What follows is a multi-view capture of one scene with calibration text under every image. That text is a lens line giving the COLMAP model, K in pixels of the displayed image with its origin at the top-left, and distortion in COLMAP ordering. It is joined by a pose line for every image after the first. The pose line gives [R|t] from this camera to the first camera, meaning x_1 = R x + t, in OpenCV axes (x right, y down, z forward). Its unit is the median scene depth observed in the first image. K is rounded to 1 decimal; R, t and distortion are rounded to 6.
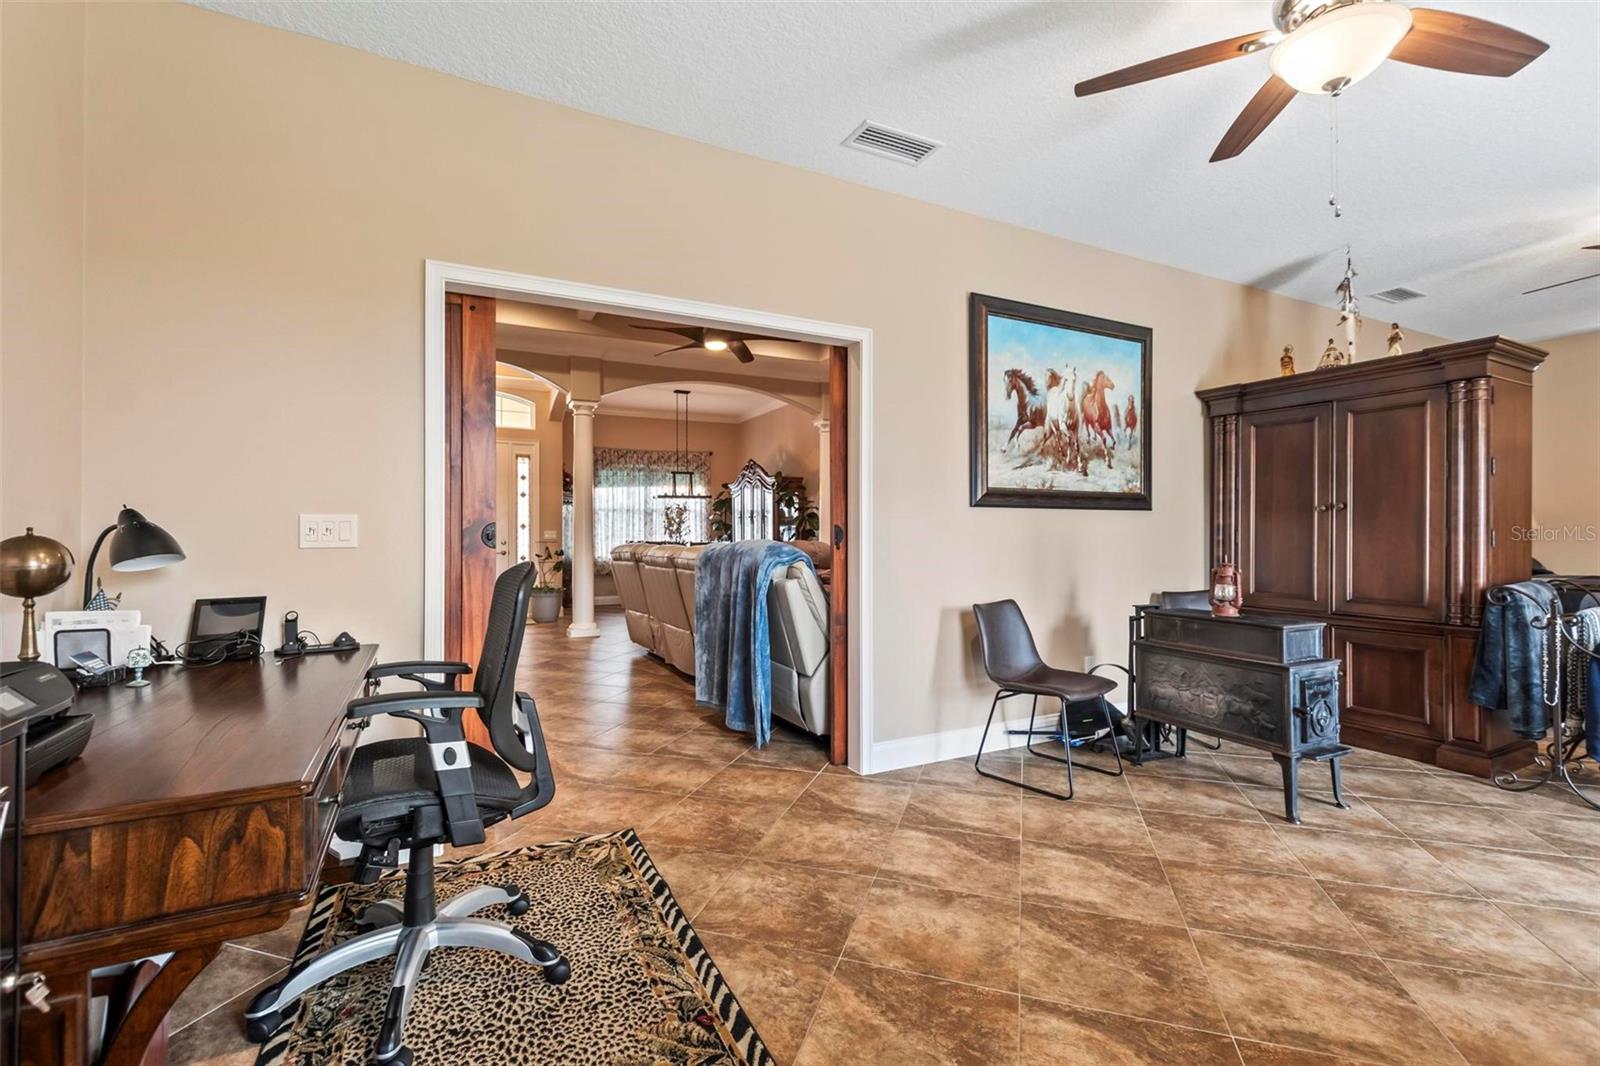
lens RADIAL K [[694.0, 0, 796.5], [0, 694.0, 532.6], [0, 0, 1]] dist [0.002727, -0.000929]
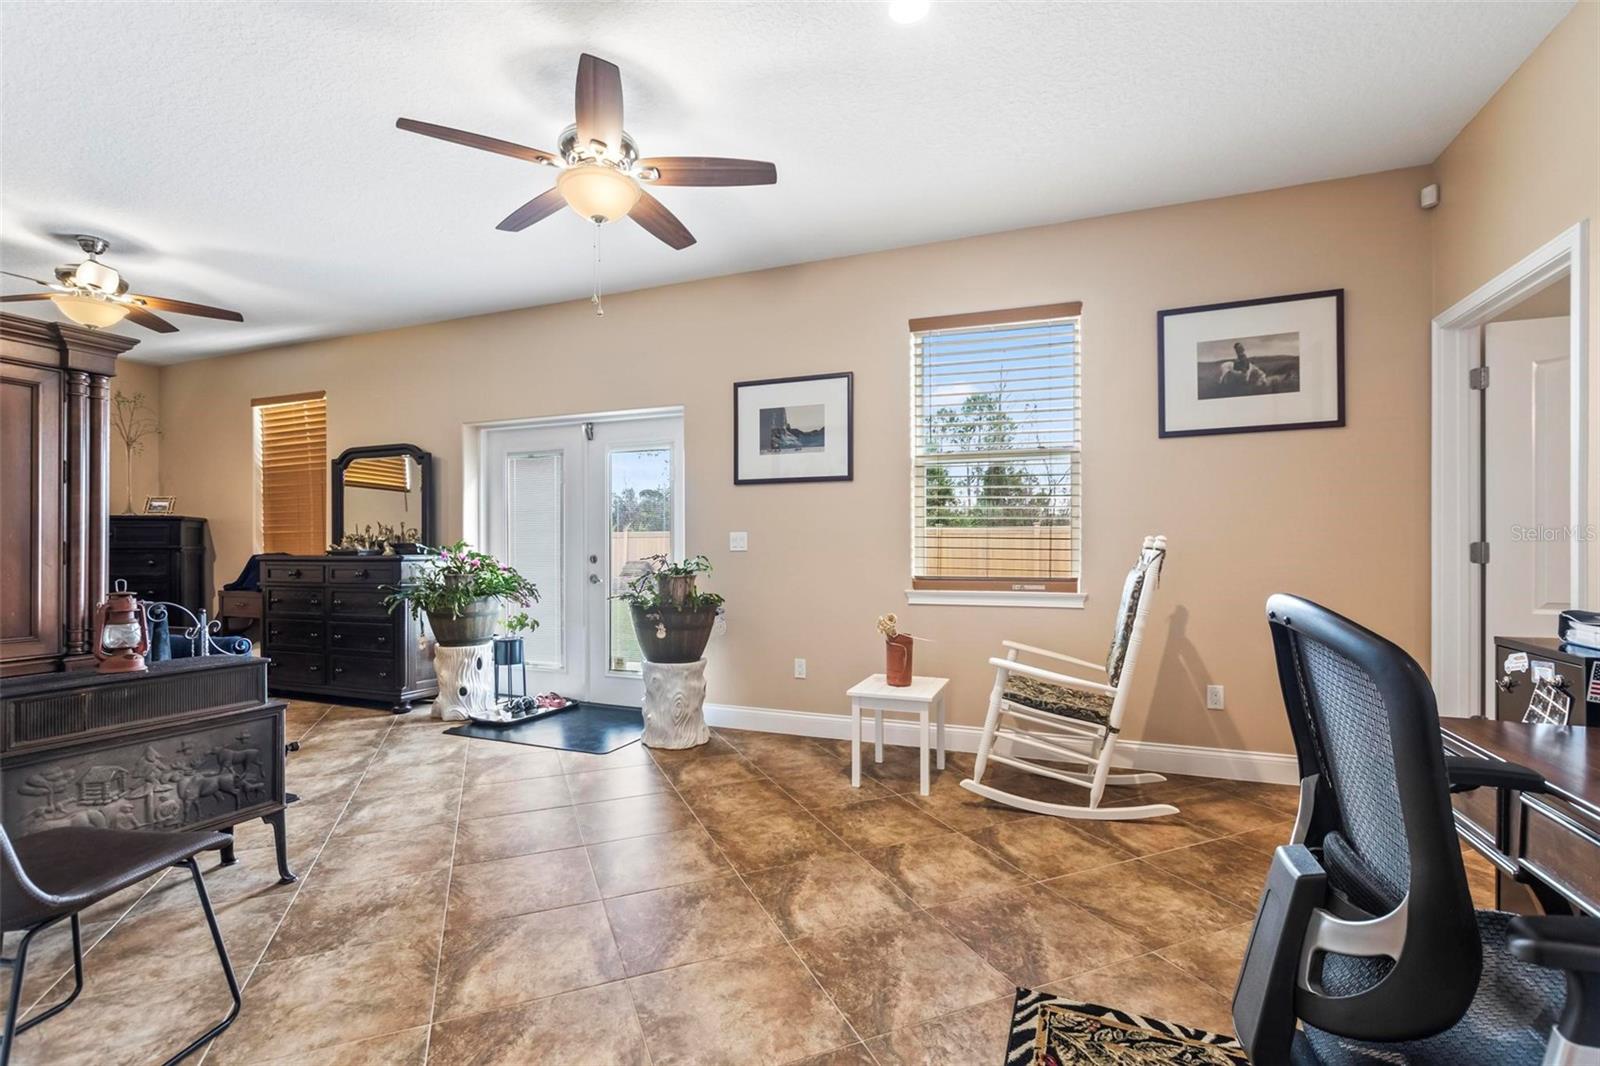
lens RADIAL K [[725.4, 0, 797.8], [0, 725.4, 543.0], [0, 0, 1]] dist [-0.002818, -0.000375]
pose [[-0.657474, 0.005306, 0.753459, -0.453087], [0.003444, 0.999986, -0.004037, 0.002577], [-0.753470, -0.000059, -0.657483, 1.330284]]
